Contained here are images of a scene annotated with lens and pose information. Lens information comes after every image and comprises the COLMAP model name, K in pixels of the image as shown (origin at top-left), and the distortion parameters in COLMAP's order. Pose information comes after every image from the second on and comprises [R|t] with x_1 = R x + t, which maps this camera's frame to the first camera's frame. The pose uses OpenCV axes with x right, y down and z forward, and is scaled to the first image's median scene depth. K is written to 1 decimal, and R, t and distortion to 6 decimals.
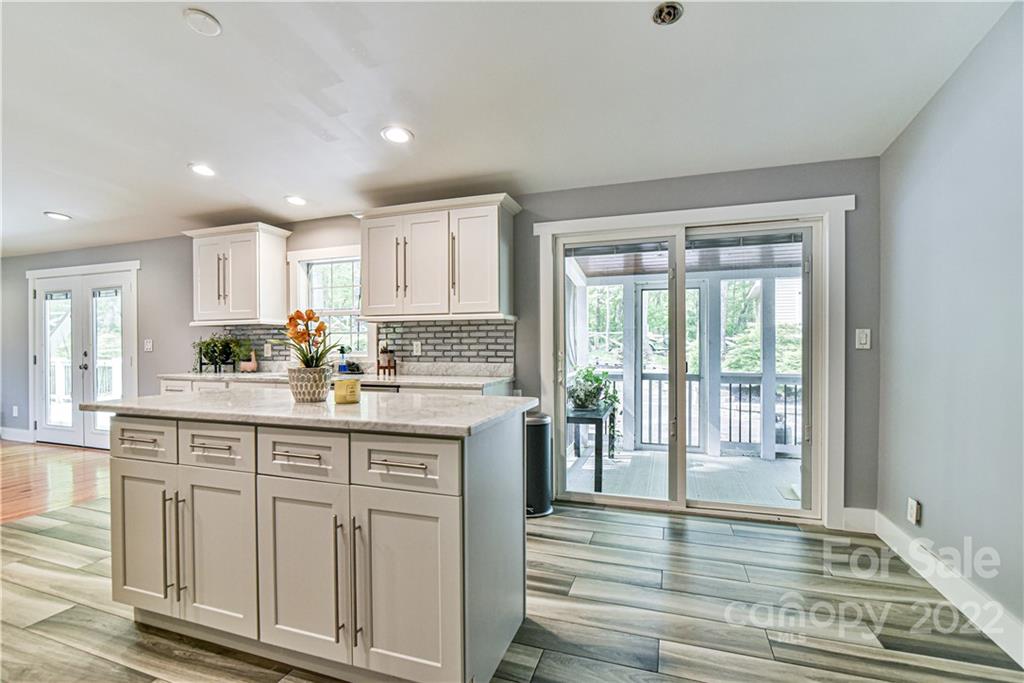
lens RADIAL K [[472.4, 0, 503.8], [0, 472.4, 347.2], [0, 0, 1]] dist [-0.010750, 0.000589]
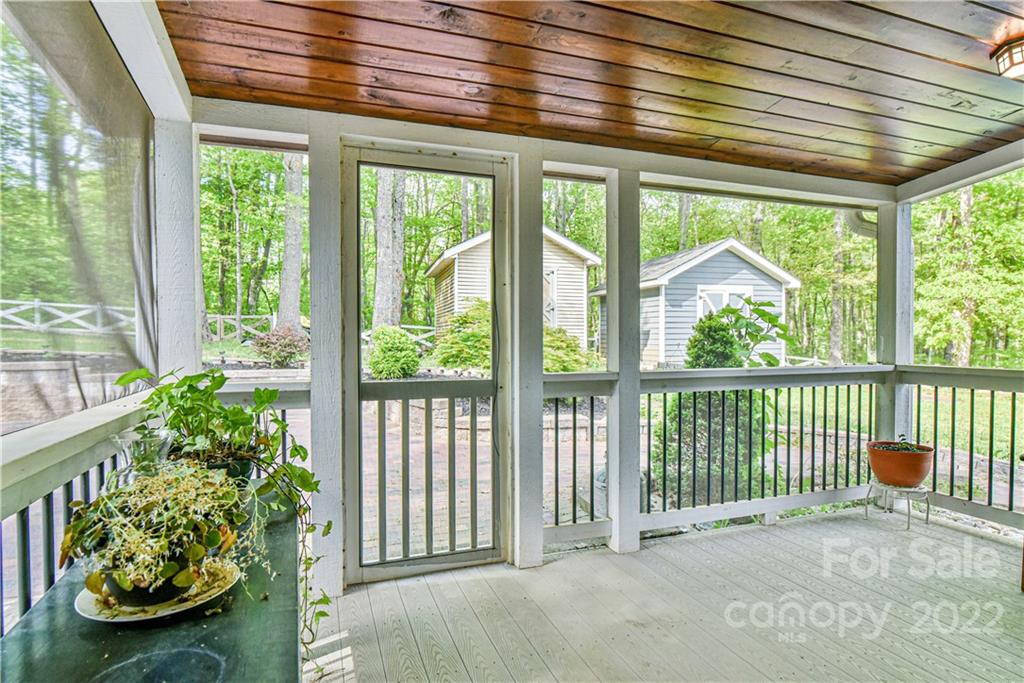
lens RADIAL K [[540.4, 0, 513.6], [0, 540.4, 348.5], [0, 0, 1]] dist [-0.000530, 0.000052]
pose [[0.770014, -0.010785, 0.637936, 0.147899], [0.002502, 0.999900, 0.013884, 0.029588], [-0.638022, -0.009095, 0.769964, 0.783170]]
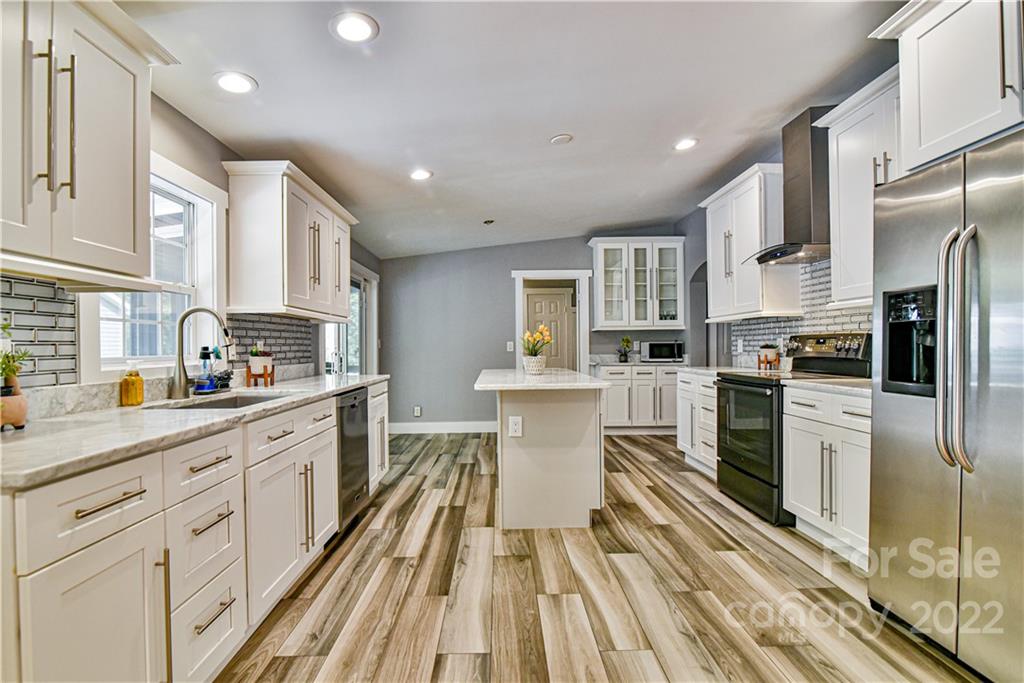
lens RADIAL K [[472.4, 0, 503.8], [0, 472.4, 347.2], [0, 0, 1]] dist [-0.010750, 0.000589]
pose [[-0.343586, 0.003363, 0.939115, -0.944736], [0.010937, 0.999940, 0.000421, 0.002136], [-0.939058, 0.010416, -0.343602, 0.795556]]
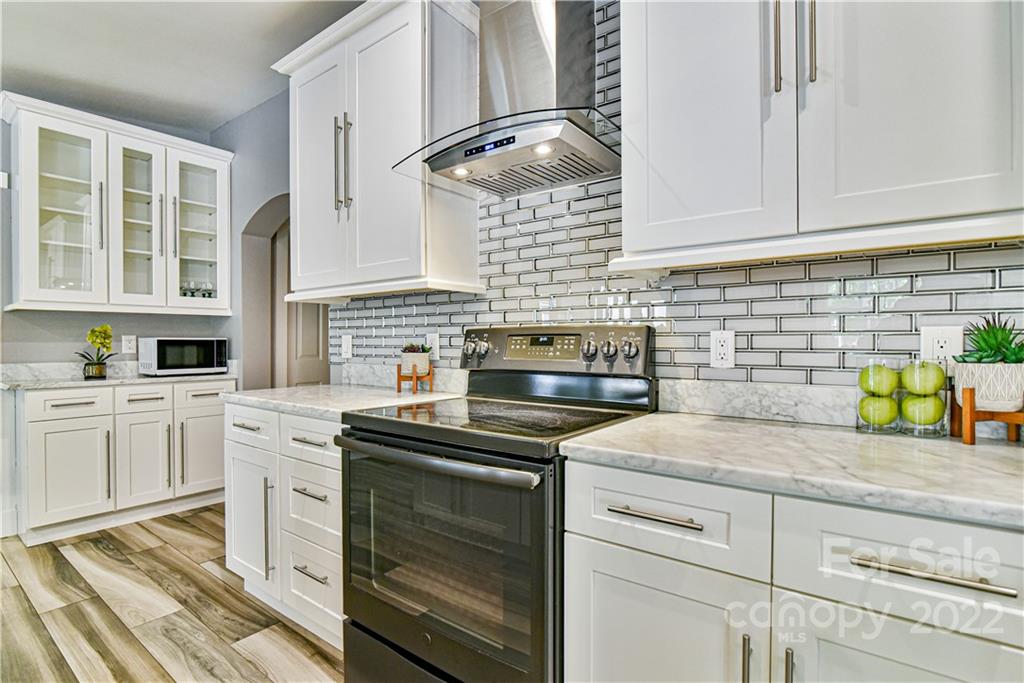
lens RADIAL K [[472.4, 0, 503.8], [0, 472.4, 347.2], [0, 0, 1]] dist [-0.010750, 0.000589]
pose [[-0.956975, -0.000847, 0.290169, -0.491107], [0.003281, 0.999900, 0.013740, -0.001212], [-0.290151, 0.014101, -0.956877, 0.440936]]
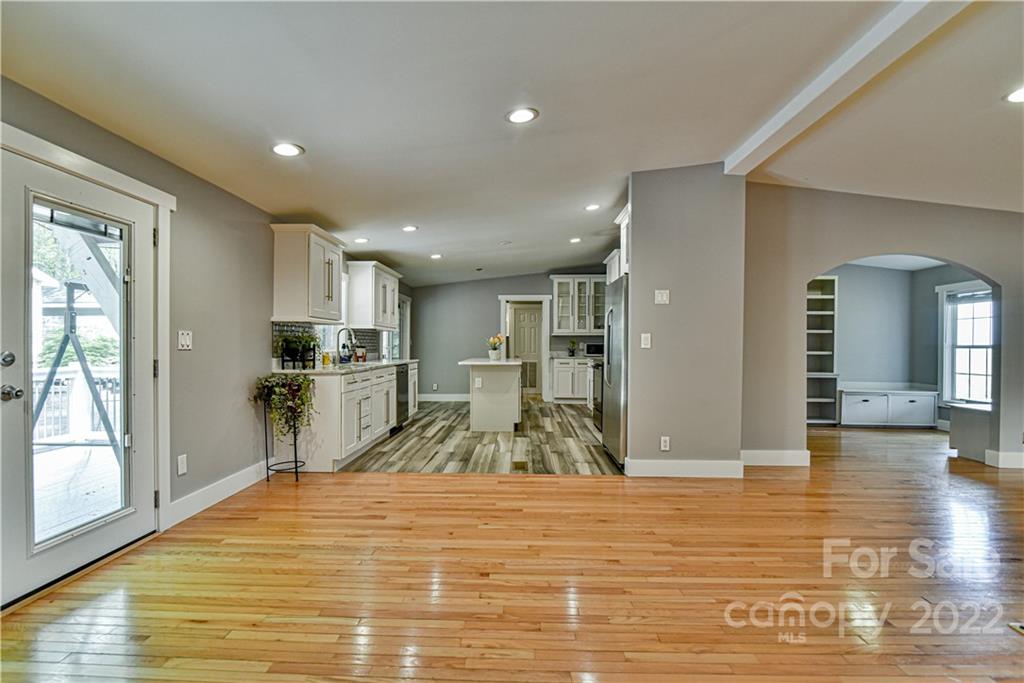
lens RADIAL K [[471.4, 0, 514.7], [0, 471.4, 347.7], [0, 0, 1]] dist [-0.002740, -0.000193]
pose [[-0.318701, -0.003727, 0.947848, -1.706217], [-0.001170, 0.999993, 0.003539, 0.004846], [-0.947855, 0.000019, -0.318703, 0.900060]]
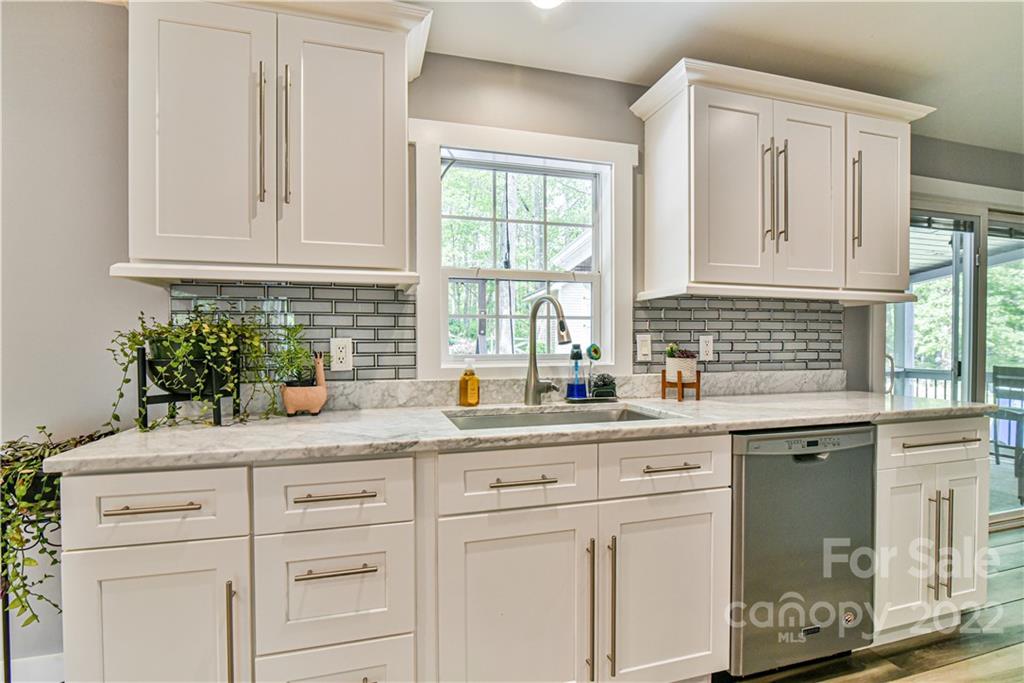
lens RADIAL K [[472.4, 0, 503.8], [0, 472.4, 347.2], [0, 0, 1]] dist [-0.010750, 0.000589]
pose [[0.813679, -0.002398, 0.581309, -0.632167], [0.001472, 0.999997, 0.002064, -0.000121], [-0.581312, -0.000824, 0.813680, 0.610583]]
